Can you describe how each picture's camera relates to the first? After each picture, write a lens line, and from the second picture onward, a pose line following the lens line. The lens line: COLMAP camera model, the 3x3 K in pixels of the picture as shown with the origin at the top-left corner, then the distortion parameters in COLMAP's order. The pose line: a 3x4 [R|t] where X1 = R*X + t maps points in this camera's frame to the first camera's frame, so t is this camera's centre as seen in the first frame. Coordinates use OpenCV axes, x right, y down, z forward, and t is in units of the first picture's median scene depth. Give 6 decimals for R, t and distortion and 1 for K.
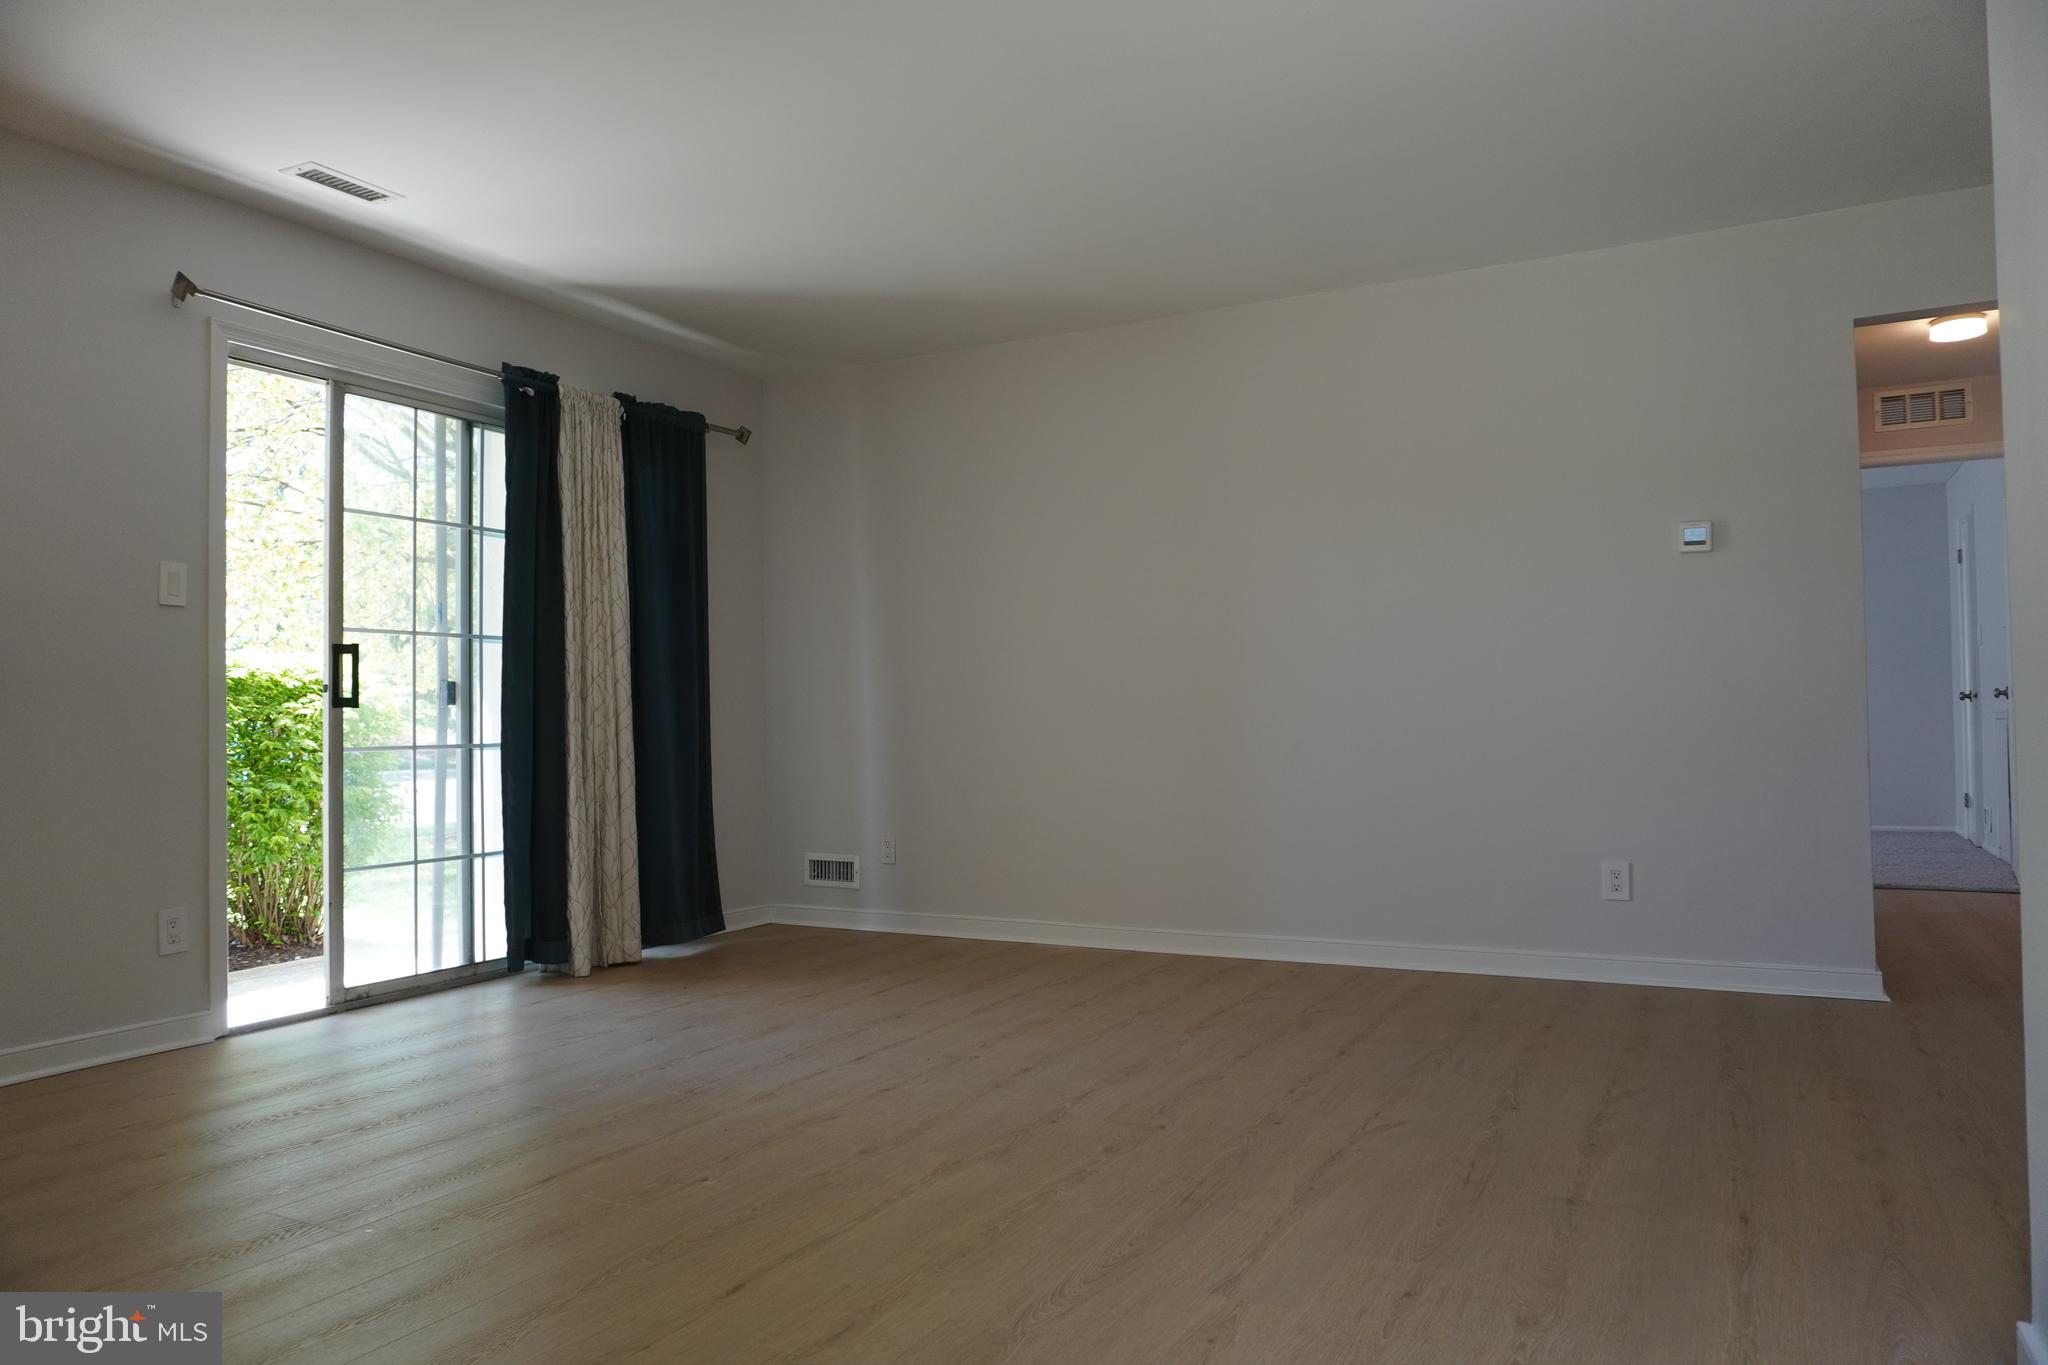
lens RADIAL K [[1366.4, 0, 1029.4], [0, 1366.4, 685.4], [0, 0, 1]] dist [-0.045378, 0.039042]
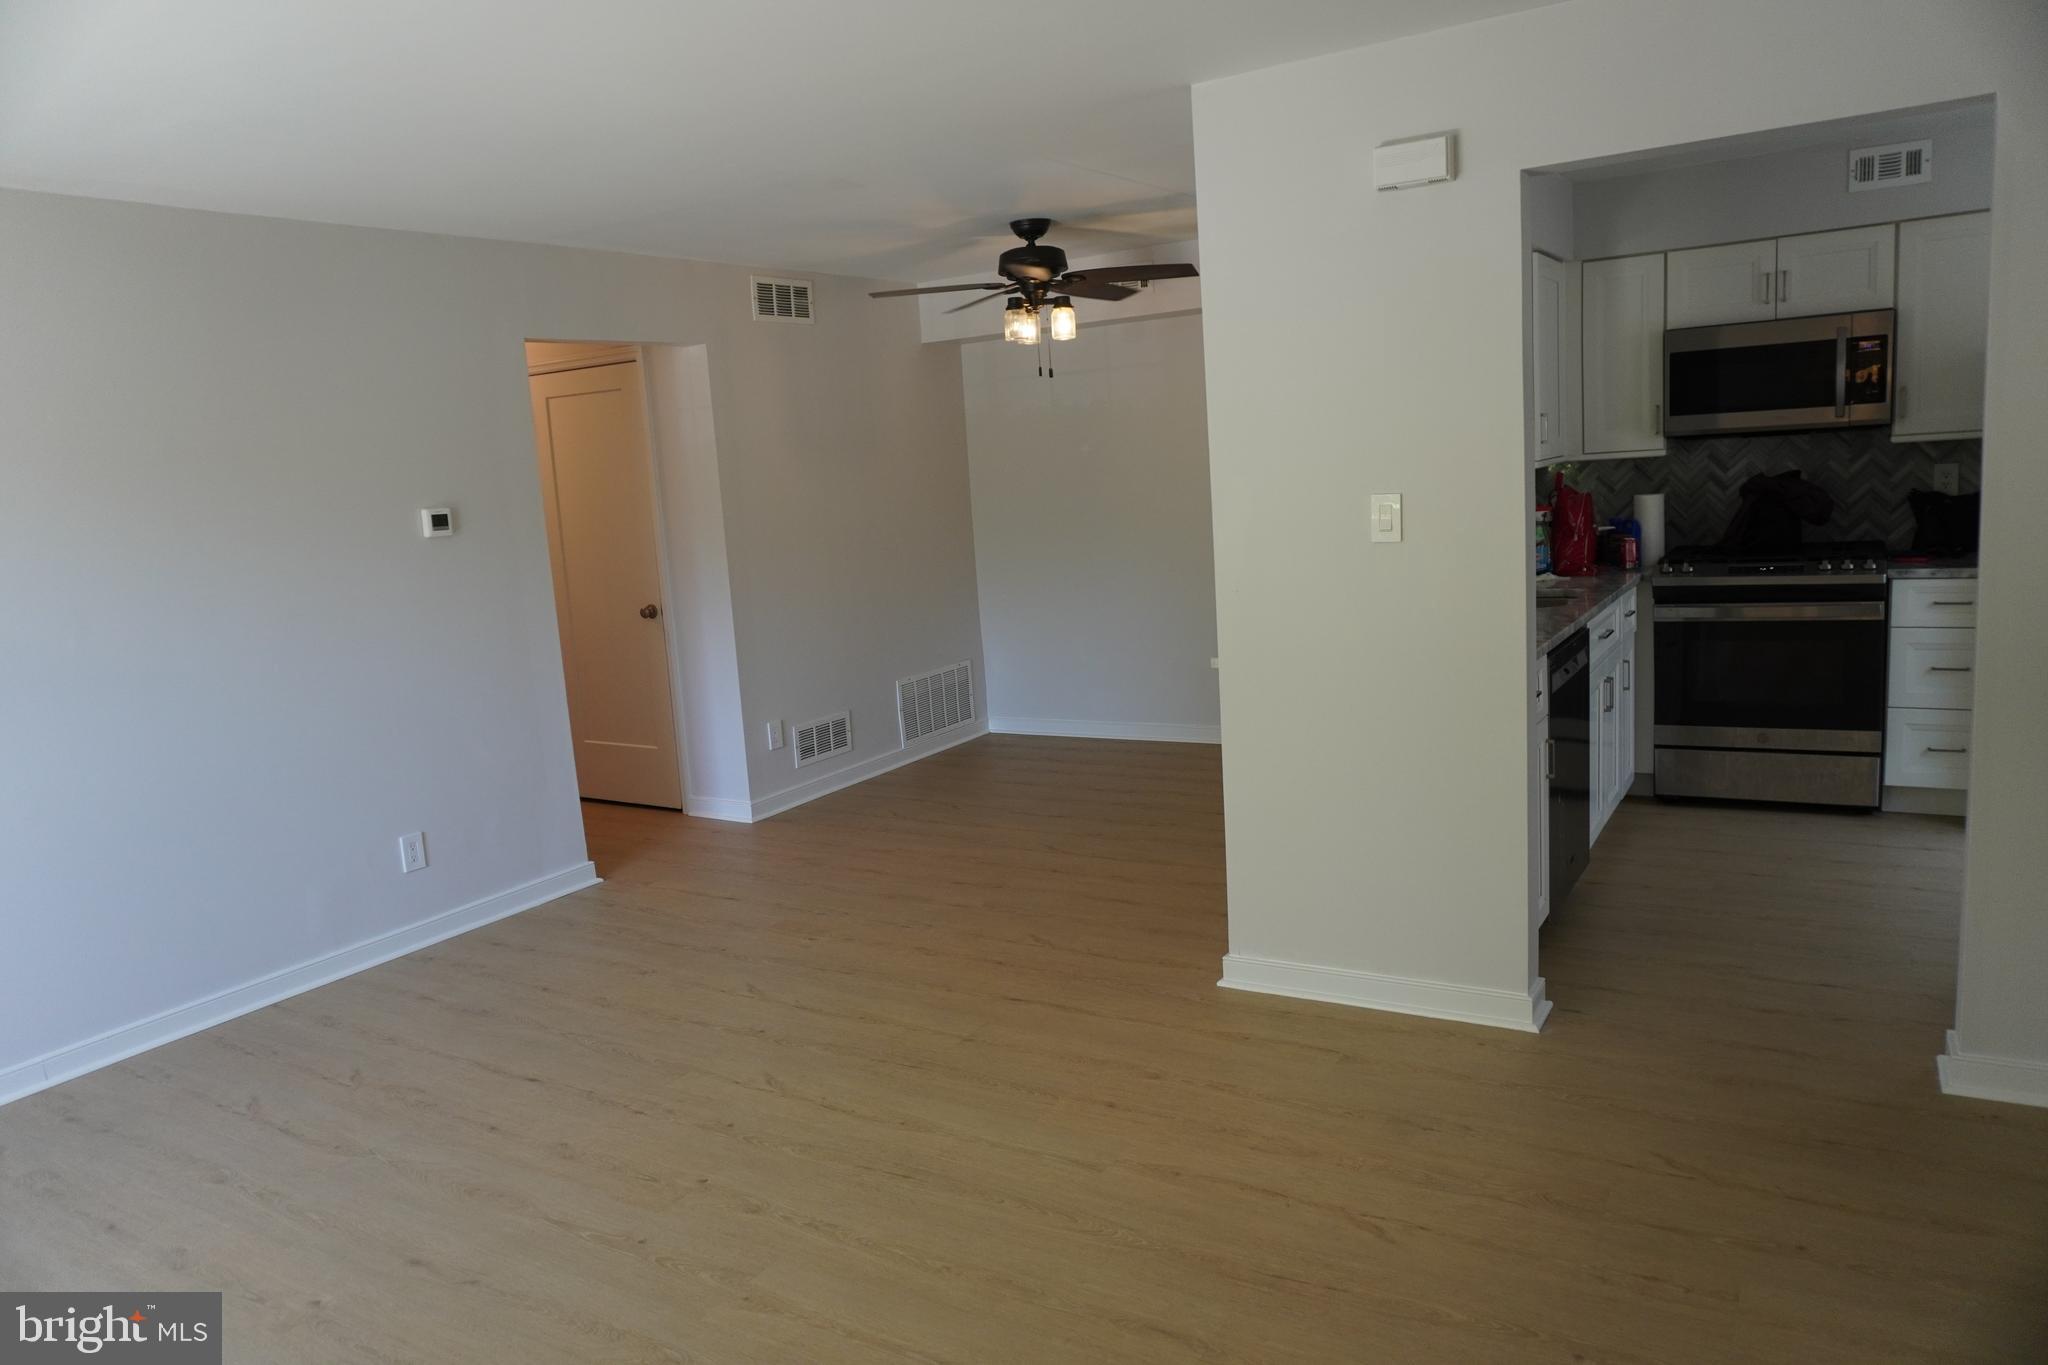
lens RADIAL K [[1366.4, 0, 1018.4], [0, 1366.4, 679.8], [0, 0, 1]] dist [-0.045378, 0.039042]
pose [[0.067742, -0.148239, 0.986629, -0.909440], [0.042151, 0.988443, 0.145617, -0.199928], [-0.996812, 0.031723, 0.073208, 0.746268]]
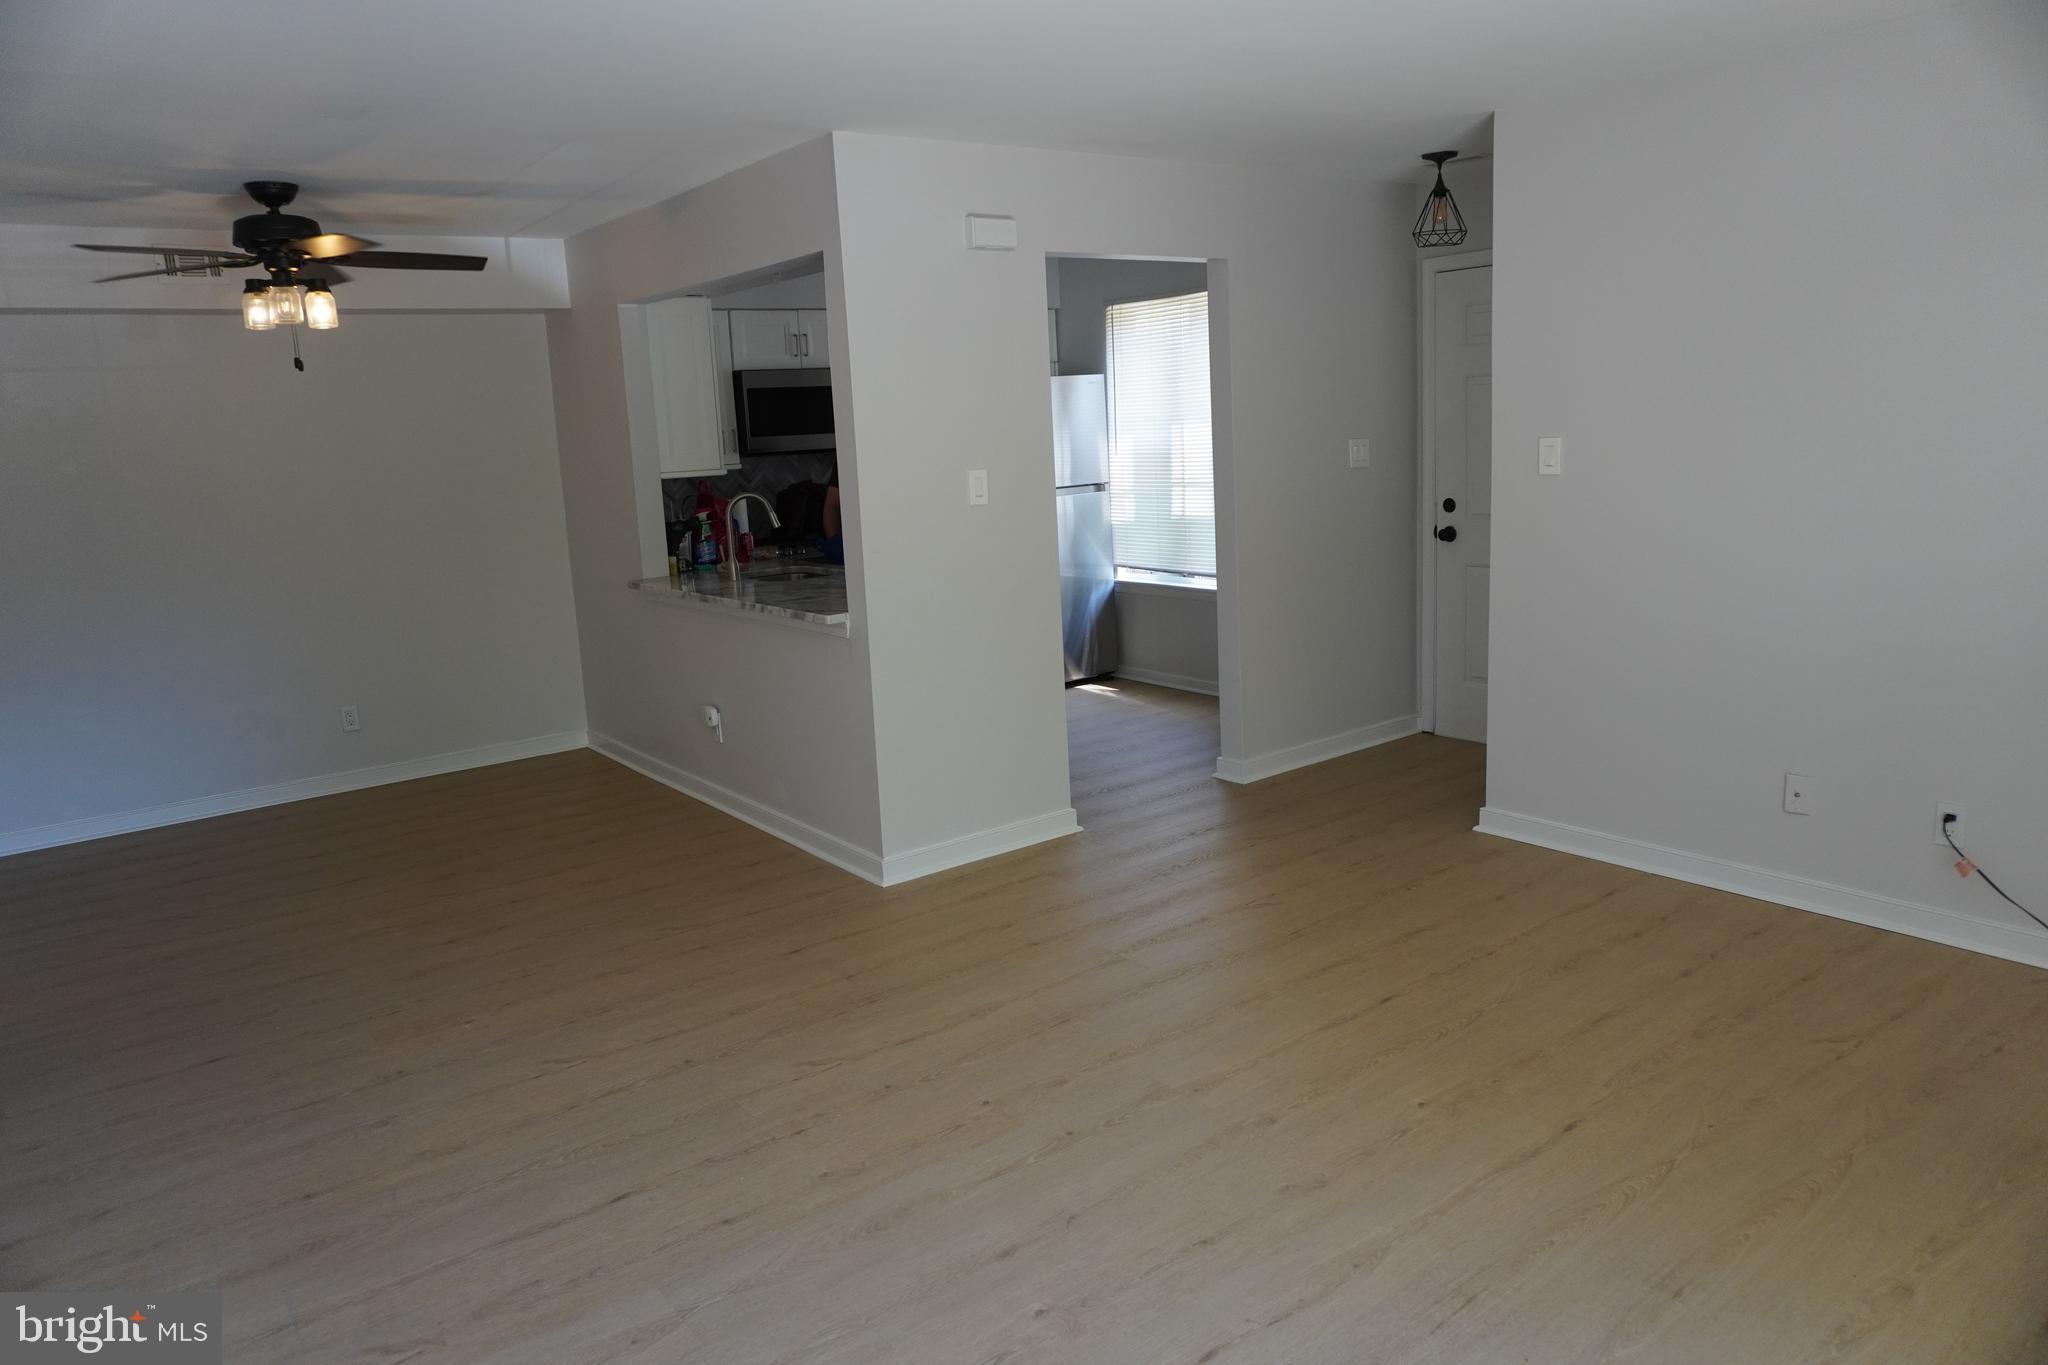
lens RADIAL K [[1366.4, 0, 1021.5], [0, 1366.4, 675.7], [0, 0, 1]] dist [-0.045378, 0.039042]
pose [[-0.902416, -0.016710, 0.430541, -0.412413], [0.055920, 0.986254, 0.155488, -0.180301], [-0.427221, 0.164391, -0.889077, 2.052714]]
